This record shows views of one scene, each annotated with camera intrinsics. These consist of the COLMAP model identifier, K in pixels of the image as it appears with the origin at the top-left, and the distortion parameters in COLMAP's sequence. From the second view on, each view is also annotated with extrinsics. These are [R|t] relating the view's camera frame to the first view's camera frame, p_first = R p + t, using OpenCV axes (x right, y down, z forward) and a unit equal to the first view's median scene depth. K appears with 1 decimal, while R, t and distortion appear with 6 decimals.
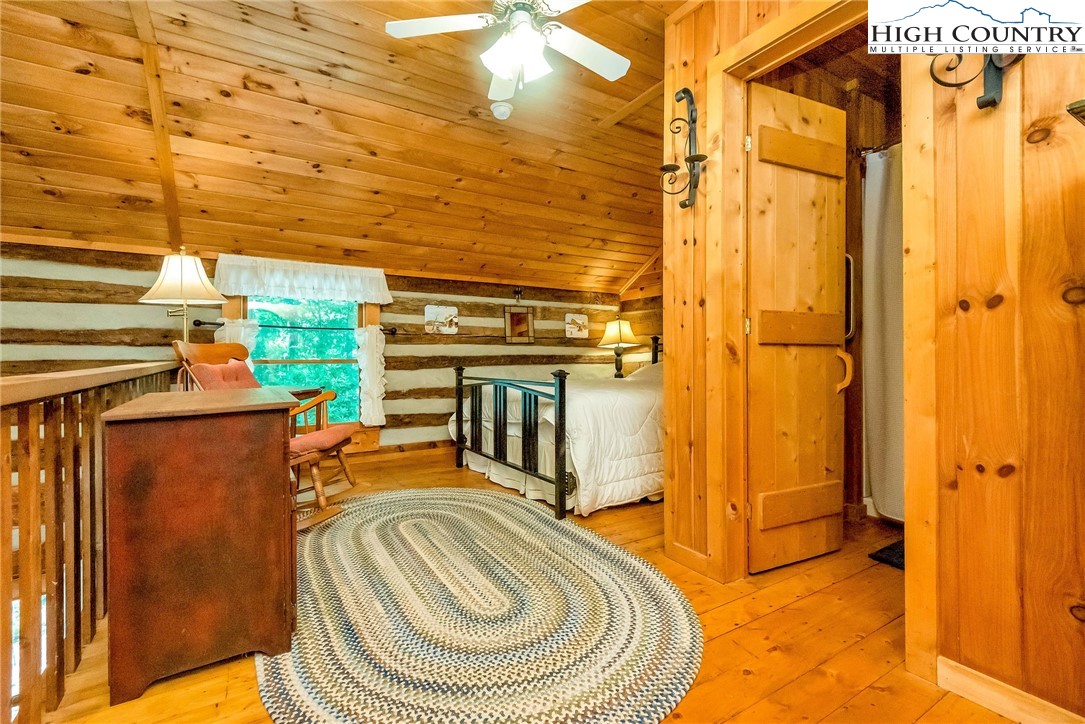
lens RADIAL K [[491.4, 0, 544.8], [0, 491.4, 355.8], [0, 0, 1]] dist [0.024228, -0.009830]
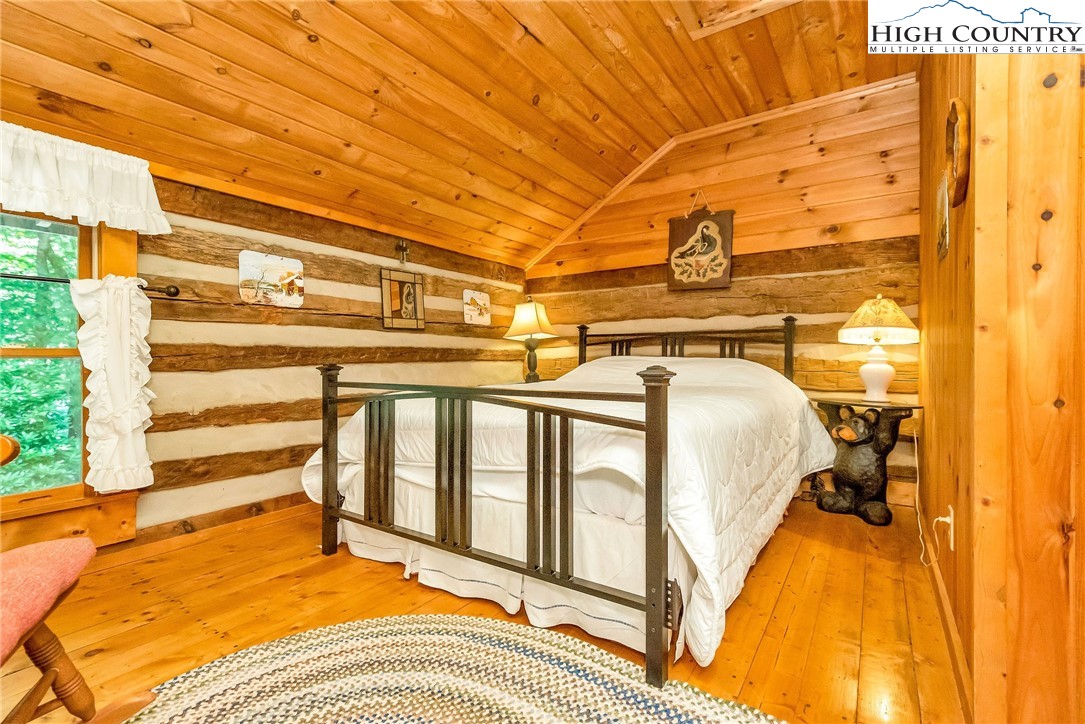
lens RADIAL K [[491.4, 0, 542.4], [0, 491.4, 359.9], [0, 0, 1]] dist [0.024228, -0.009830]
pose [[0.915087, 0.002918, 0.403247, -0.163800], [-0.004918, 0.999980, 0.003924, 0.013158], [-0.403227, -0.005574, 0.915083, 0.384399]]
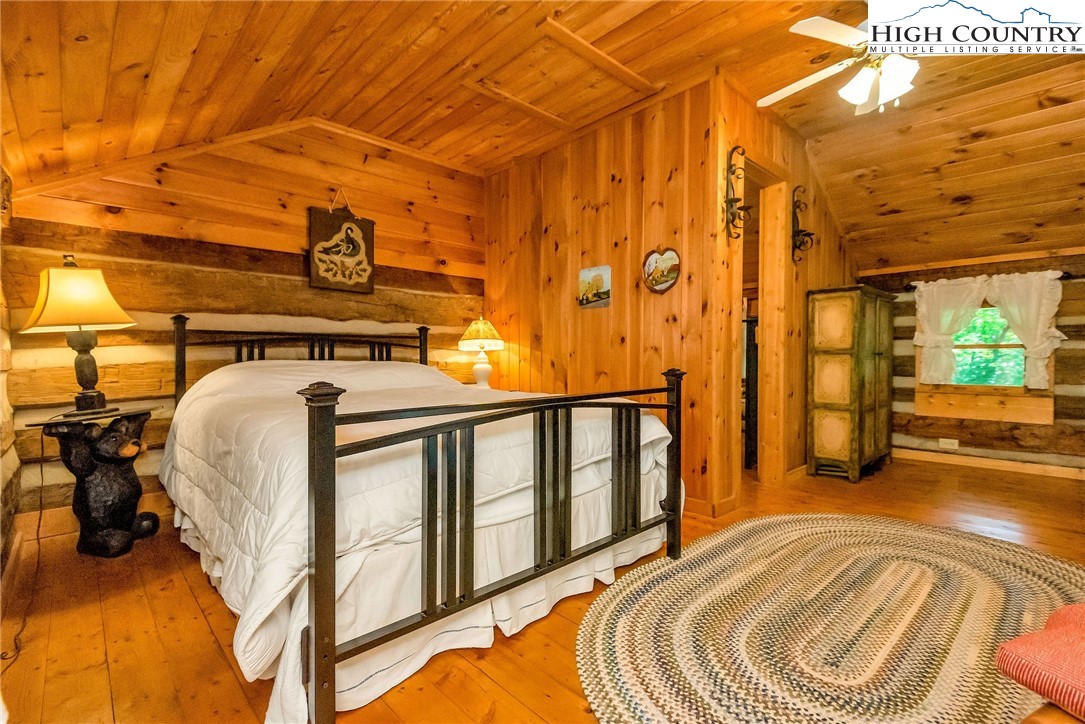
lens RADIAL K [[491.4, 0, 542.8], [0, 491.4, 366.0], [0, 0, 1]] dist [0.024228, -0.009830]
pose [[-0.205376, -0.018456, 0.978509, -0.434836], [0.000825, 0.999819, 0.019031, 0.005243], [-0.978683, 0.004715, -0.205323, 0.856798]]
